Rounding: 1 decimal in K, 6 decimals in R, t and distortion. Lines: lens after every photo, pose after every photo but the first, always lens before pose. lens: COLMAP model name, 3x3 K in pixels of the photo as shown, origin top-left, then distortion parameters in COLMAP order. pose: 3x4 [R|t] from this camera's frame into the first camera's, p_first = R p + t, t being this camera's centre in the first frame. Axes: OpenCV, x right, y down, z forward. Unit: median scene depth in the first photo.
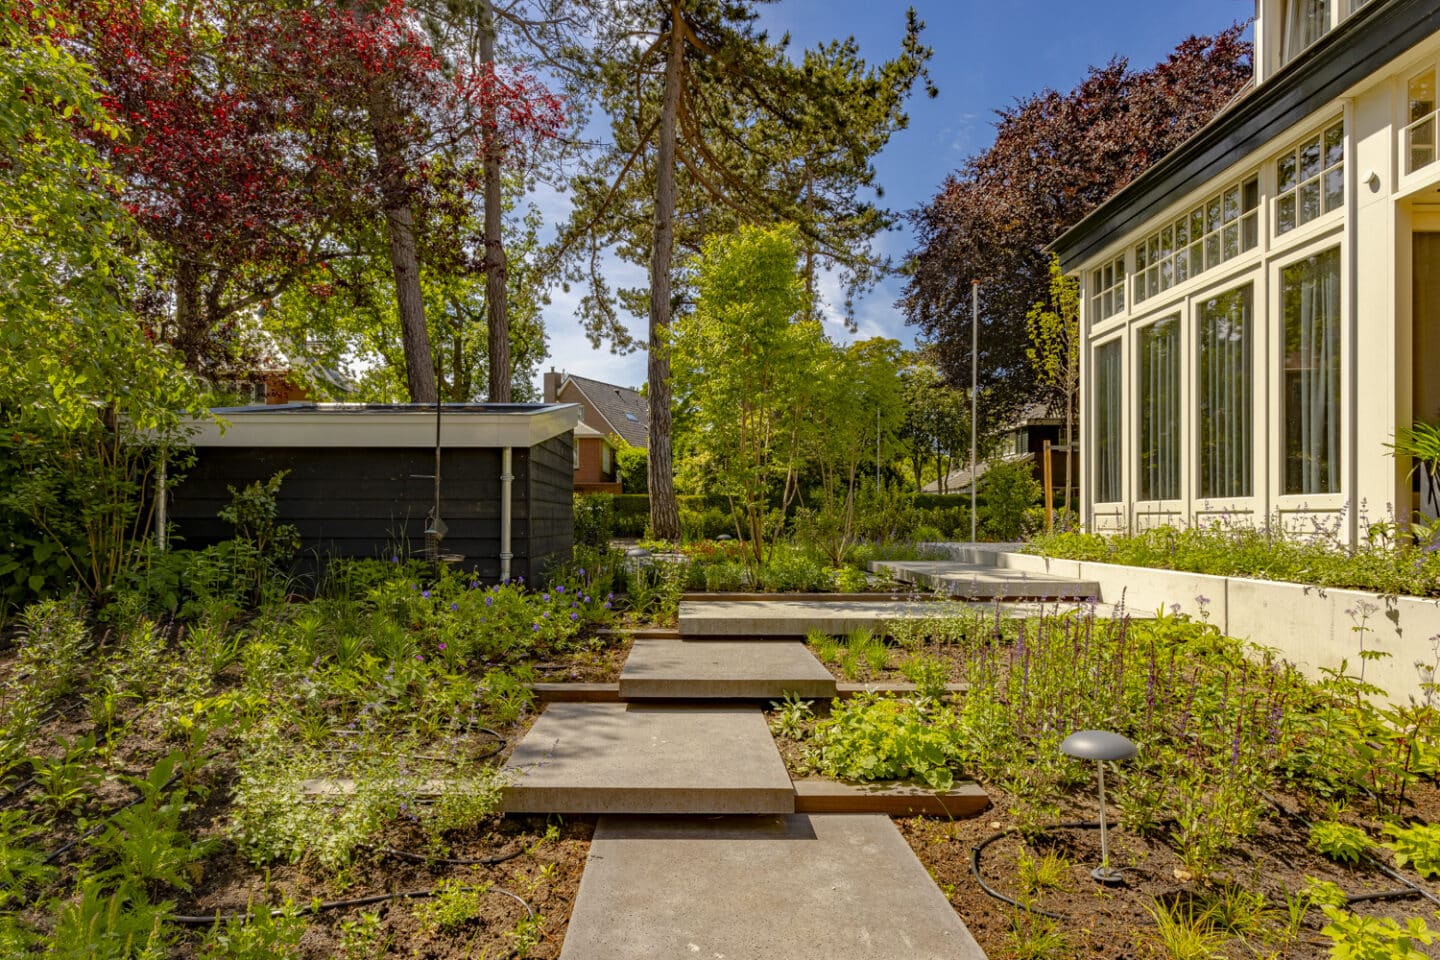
lens RADIAL K [[868.9, 0, 693.9], [0, 868.9, 521.3], [0, 0, 1]] dist [0.010756, 0.001723]
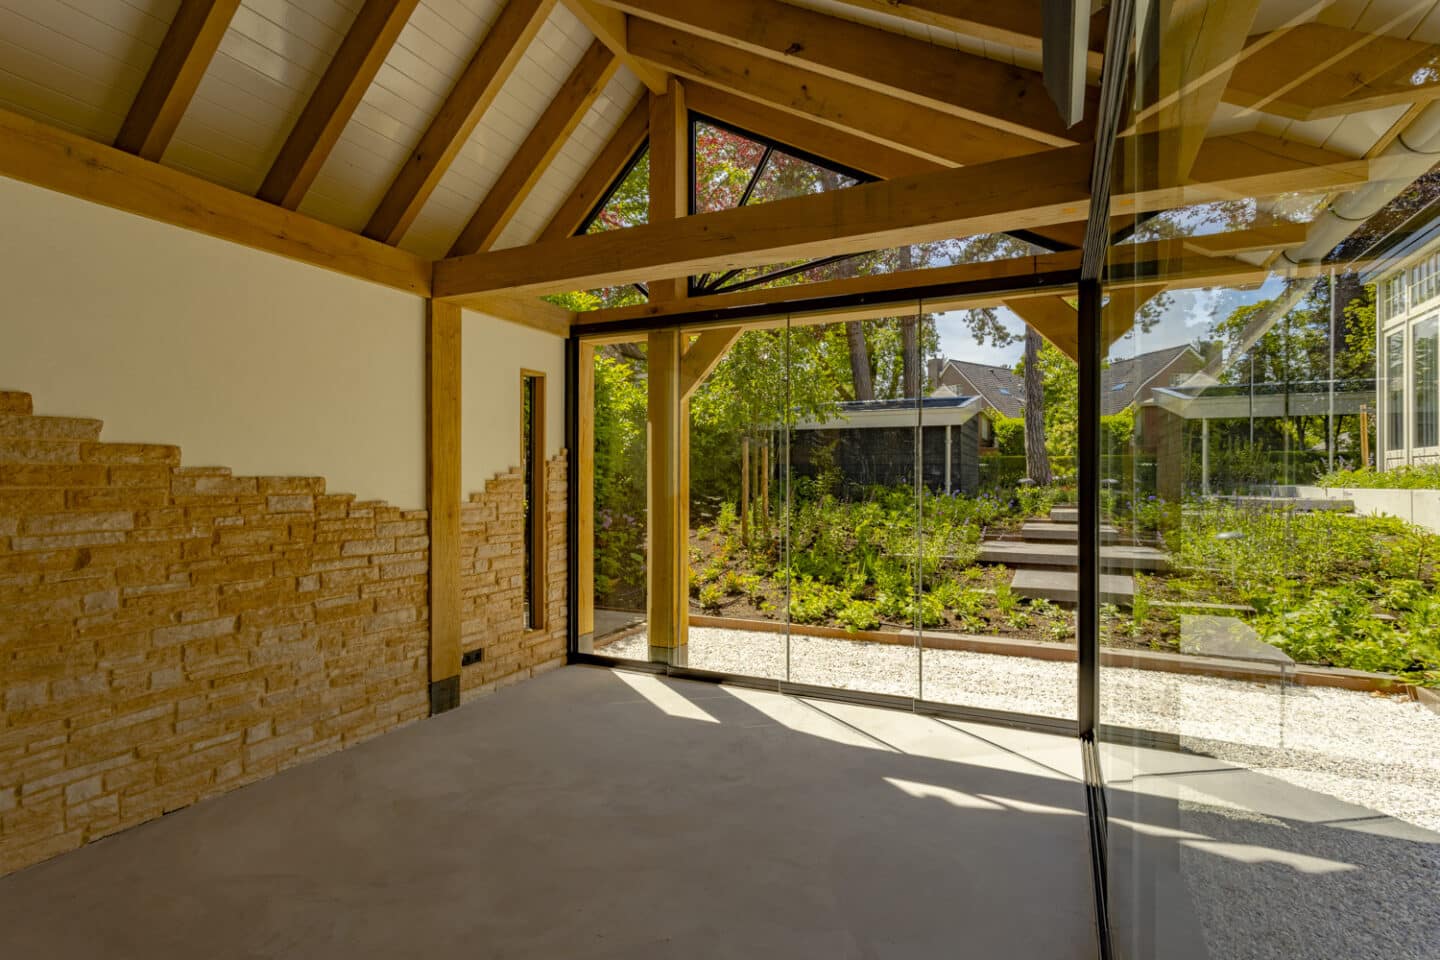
lens RADIAL K [[690.8, 0, 719.0], [0, 690.8, 477.5], [0, 0, 1]] dist [-0.002231, -0.000730]
pose [[0.894154, 0.000317, -0.447760, 0.001584], [-0.002299, 0.999990, -0.003882, 0.007159], [0.447755, 0.004501, 0.894145, -0.113548]]
